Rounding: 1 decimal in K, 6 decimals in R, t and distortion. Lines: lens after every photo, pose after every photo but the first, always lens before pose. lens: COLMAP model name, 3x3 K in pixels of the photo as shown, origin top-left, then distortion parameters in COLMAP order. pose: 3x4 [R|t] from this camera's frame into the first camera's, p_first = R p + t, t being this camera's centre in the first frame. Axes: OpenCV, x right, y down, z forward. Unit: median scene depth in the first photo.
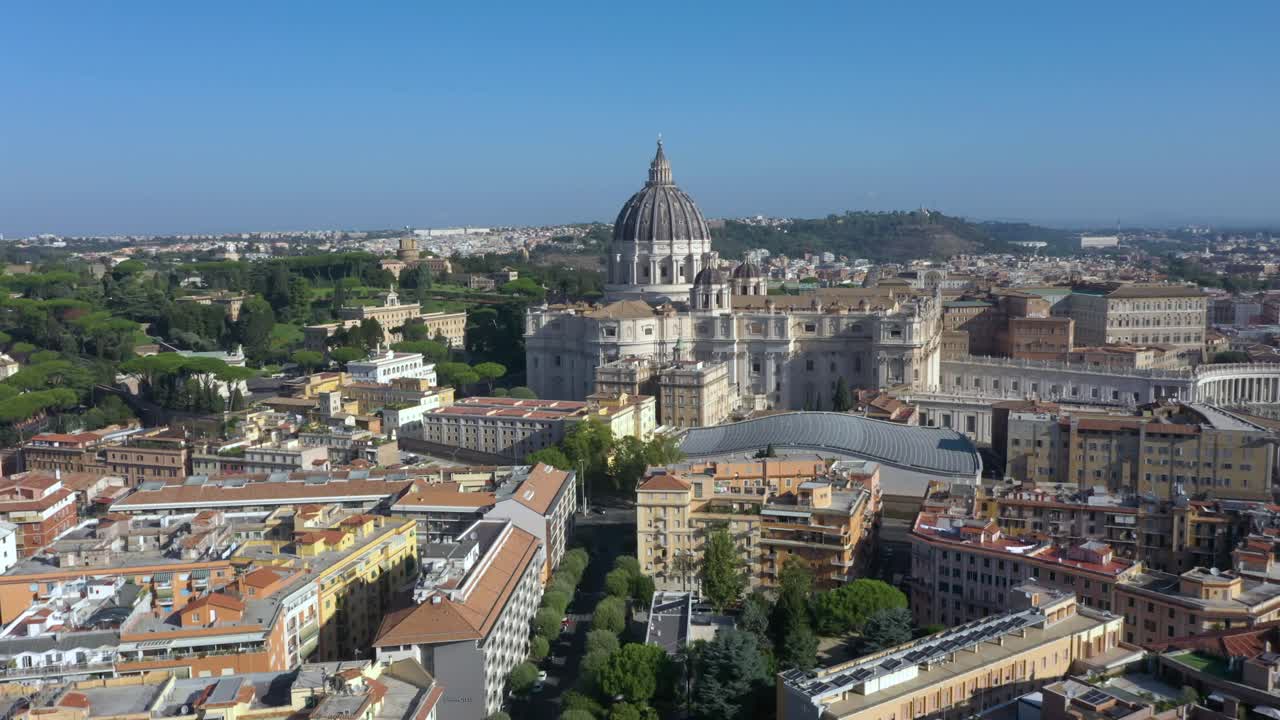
lens RADIAL K [[1037.3, 0, 628.6], [0, 1037.3, 352.9], [0, 0, 1]] dist [0.015621, 0.007036]
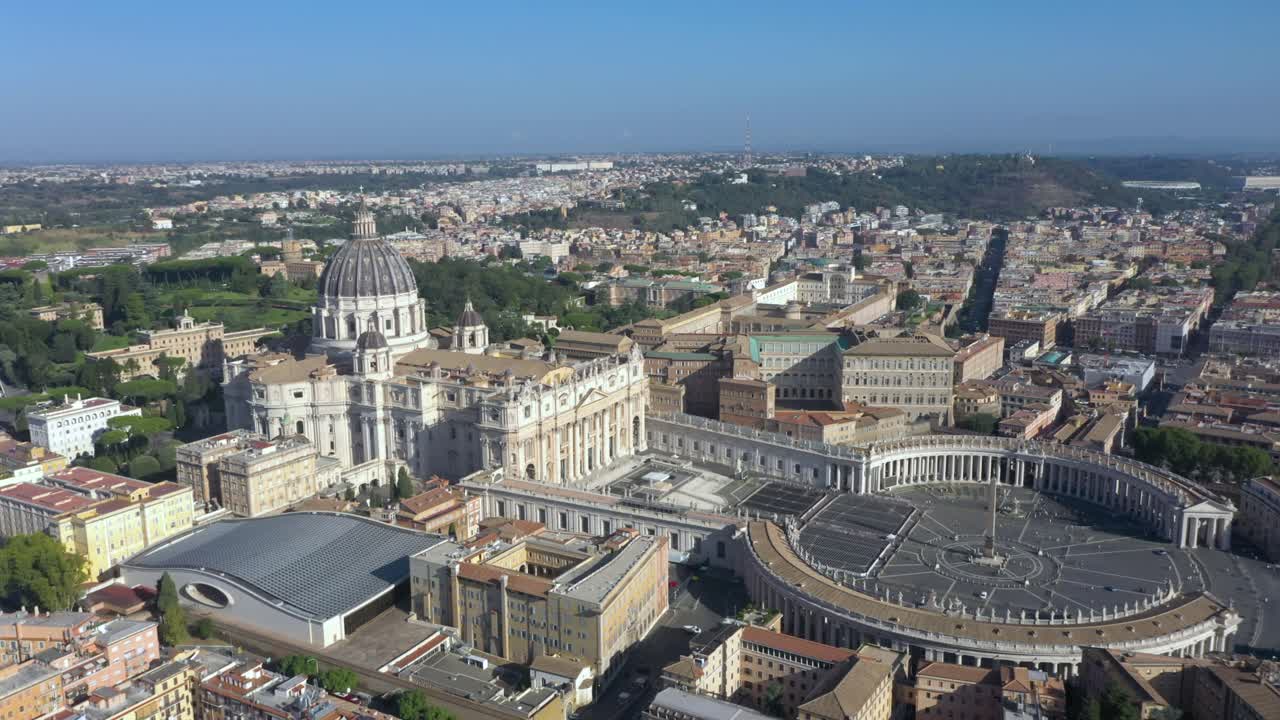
lens RADIAL K [[1037.3, 0, 628.6], [0, 1037.3, 352.9], [0, 0, 1]] dist [0.015621, 0.007036]
pose [[0.985475, 0.035061, -0.166161, 0.509817], [-0.022147, 0.996633, 0.078947, -0.150095], [0.168370, -0.074120, 0.982933, 0.046344]]
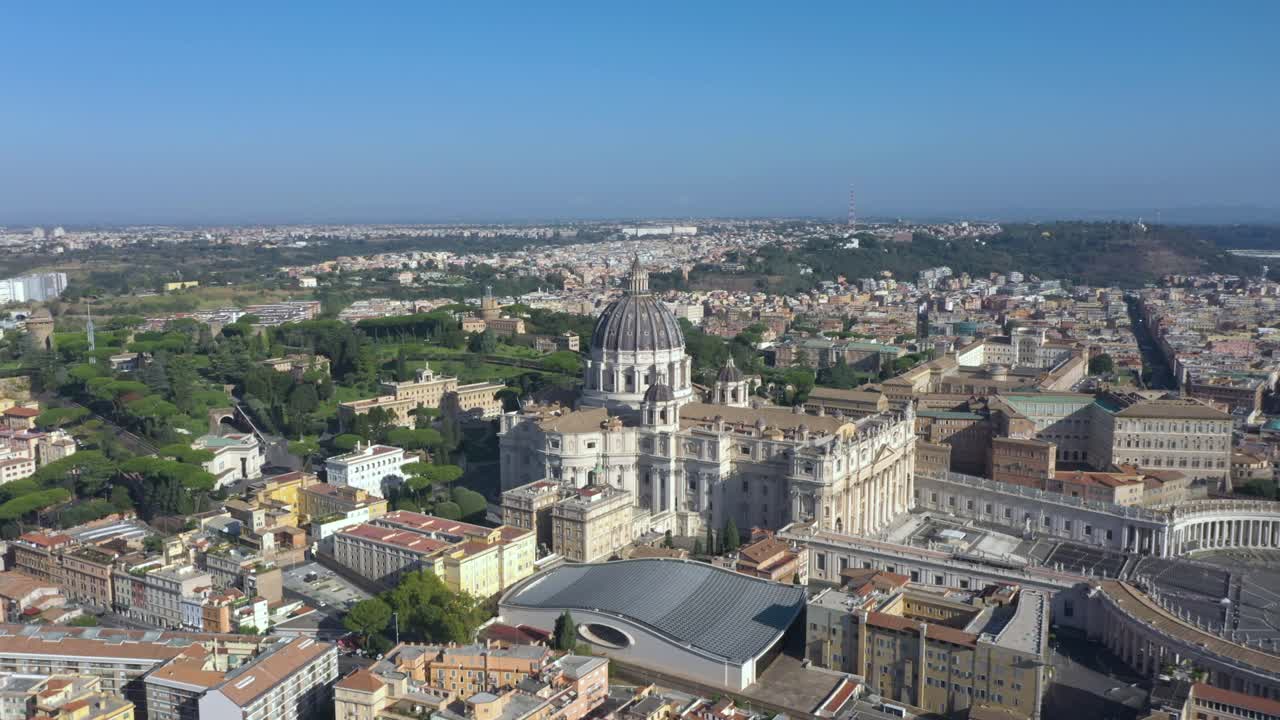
lens RADIAL K [[1037.3, 0, 628.6], [0, 1037.3, 352.9], [0, 0, 1]] dist [0.015621, 0.007036]
pose [[0.974313, 0.038455, -0.221892, 0.286125], [-0.035047, 0.999200, 0.019279, -0.135838], [0.222456, -0.011007, 0.974881, -0.020075]]
